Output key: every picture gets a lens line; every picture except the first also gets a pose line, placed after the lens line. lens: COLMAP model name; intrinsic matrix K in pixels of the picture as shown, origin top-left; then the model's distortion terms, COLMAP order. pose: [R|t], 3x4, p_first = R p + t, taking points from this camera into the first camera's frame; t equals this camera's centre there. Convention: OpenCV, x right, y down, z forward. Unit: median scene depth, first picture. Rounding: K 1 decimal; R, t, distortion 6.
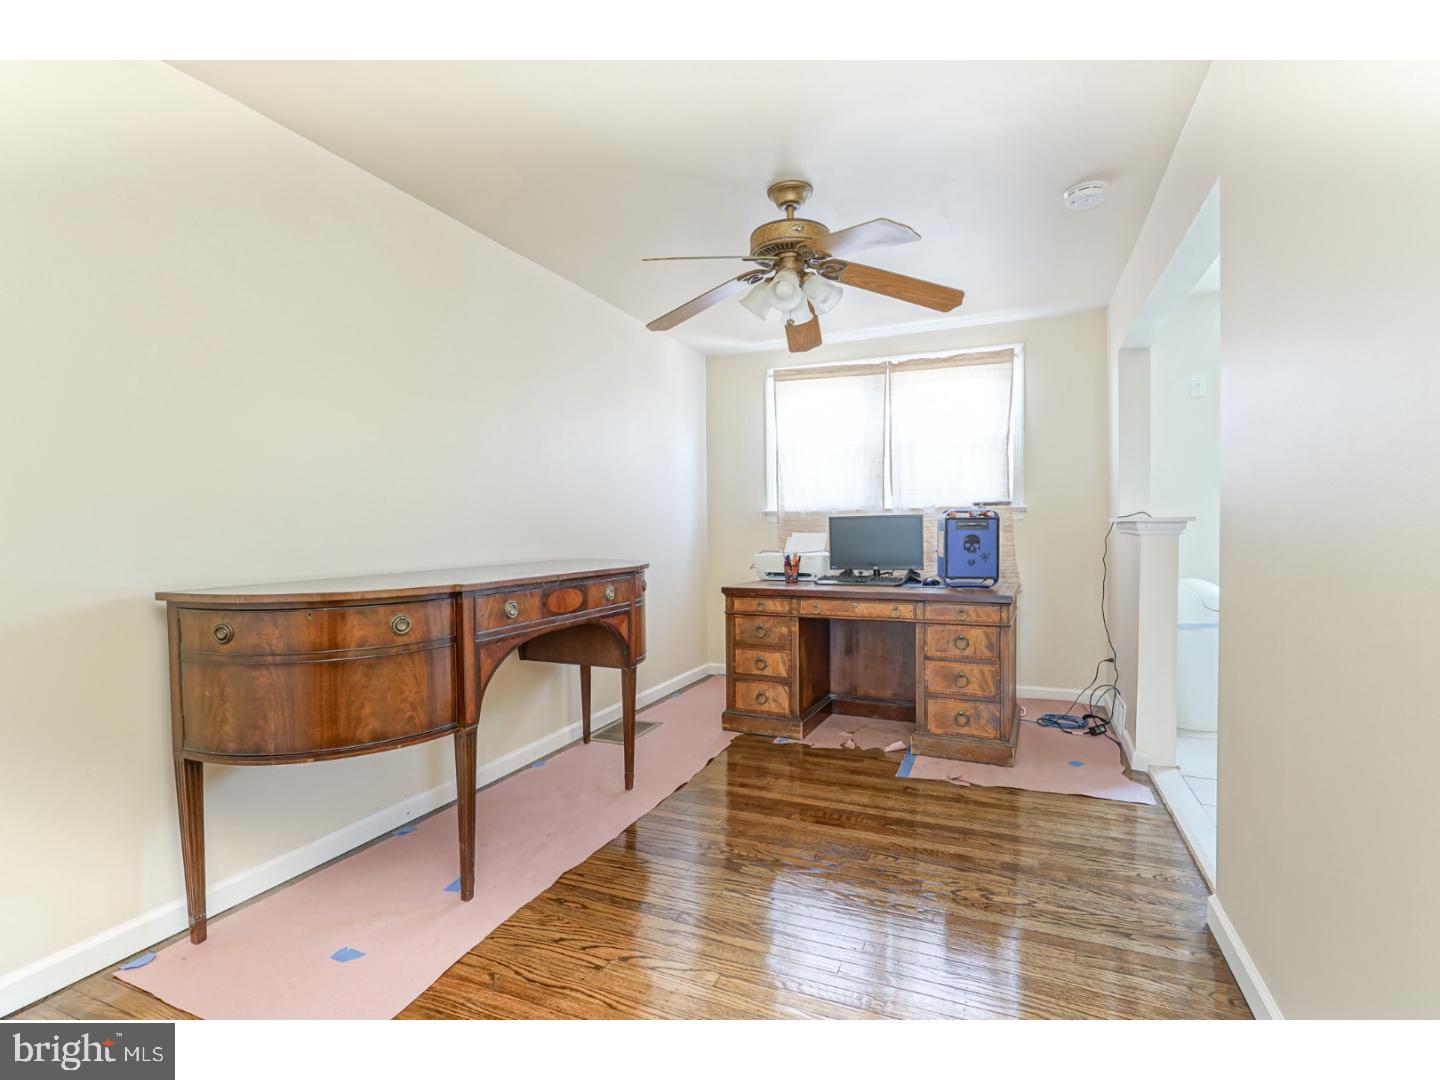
lens RADIAL K [[693.2, 0, 714.3], [0, 693.2, 552.3], [0, 0, 1]] dist [-0.002443, 0.001032]
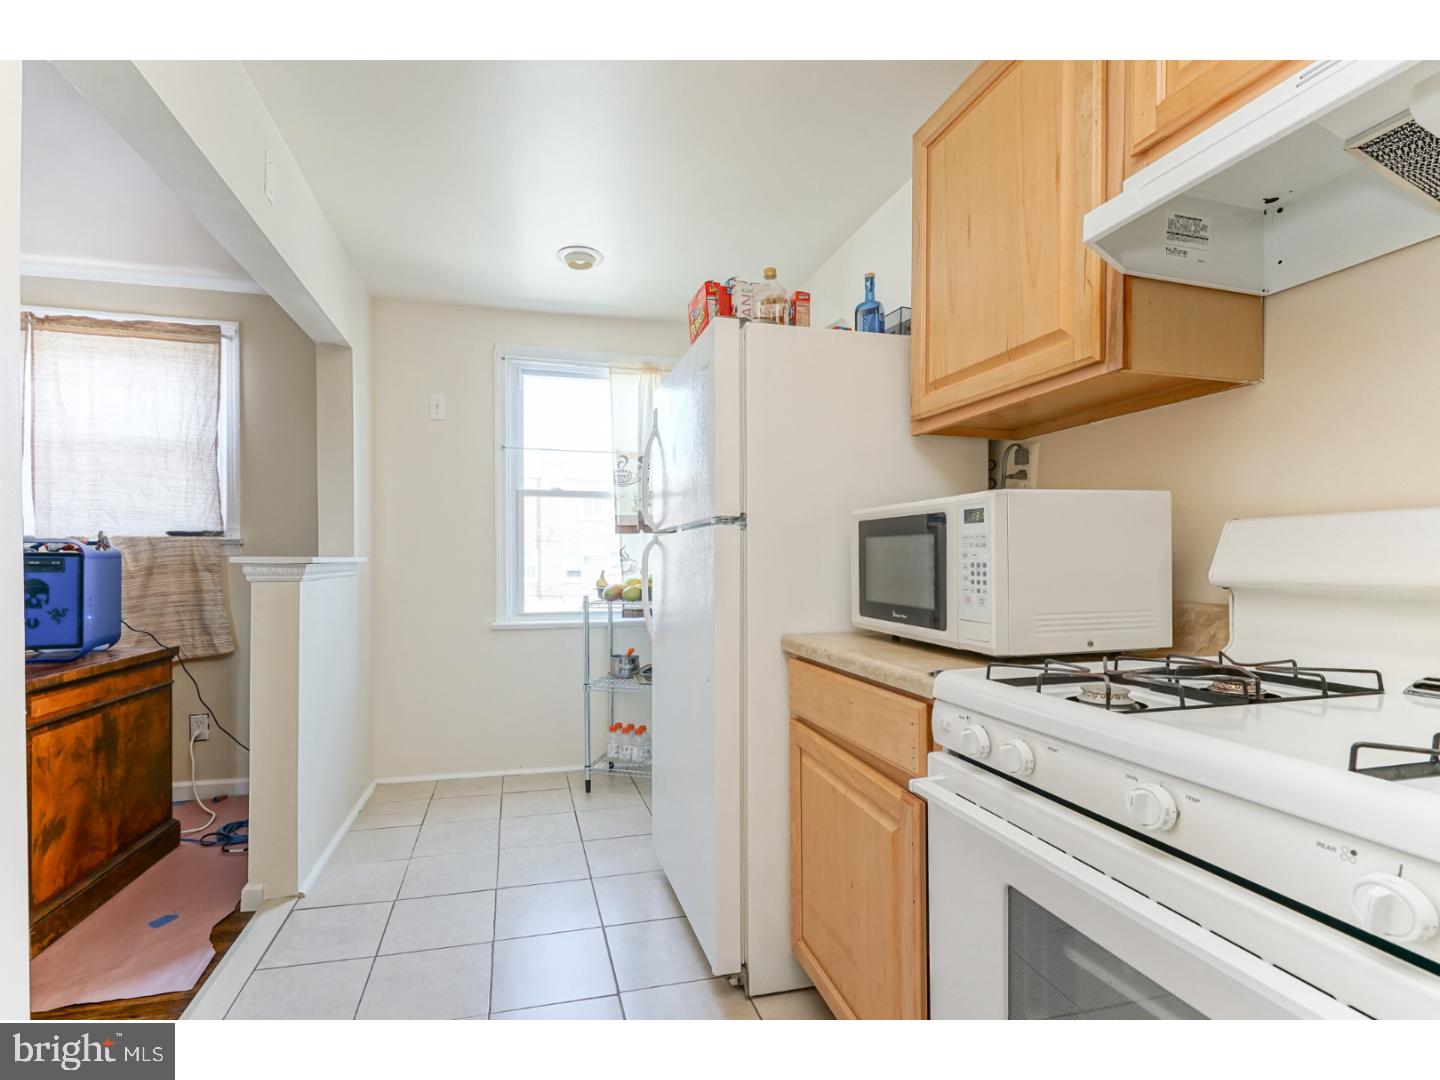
lens RADIAL K [[693.2, 0, 714.3], [0, 693.2, 552.3], [0, 0, 1]] dist [-0.002443, 0.001032]
pose [[0.786104, 0.021650, 0.617716, 0.393529], [0.005065, 0.999127, -0.041465, -0.017614], [-0.618074, 0.035725, 0.785308, 0.094097]]
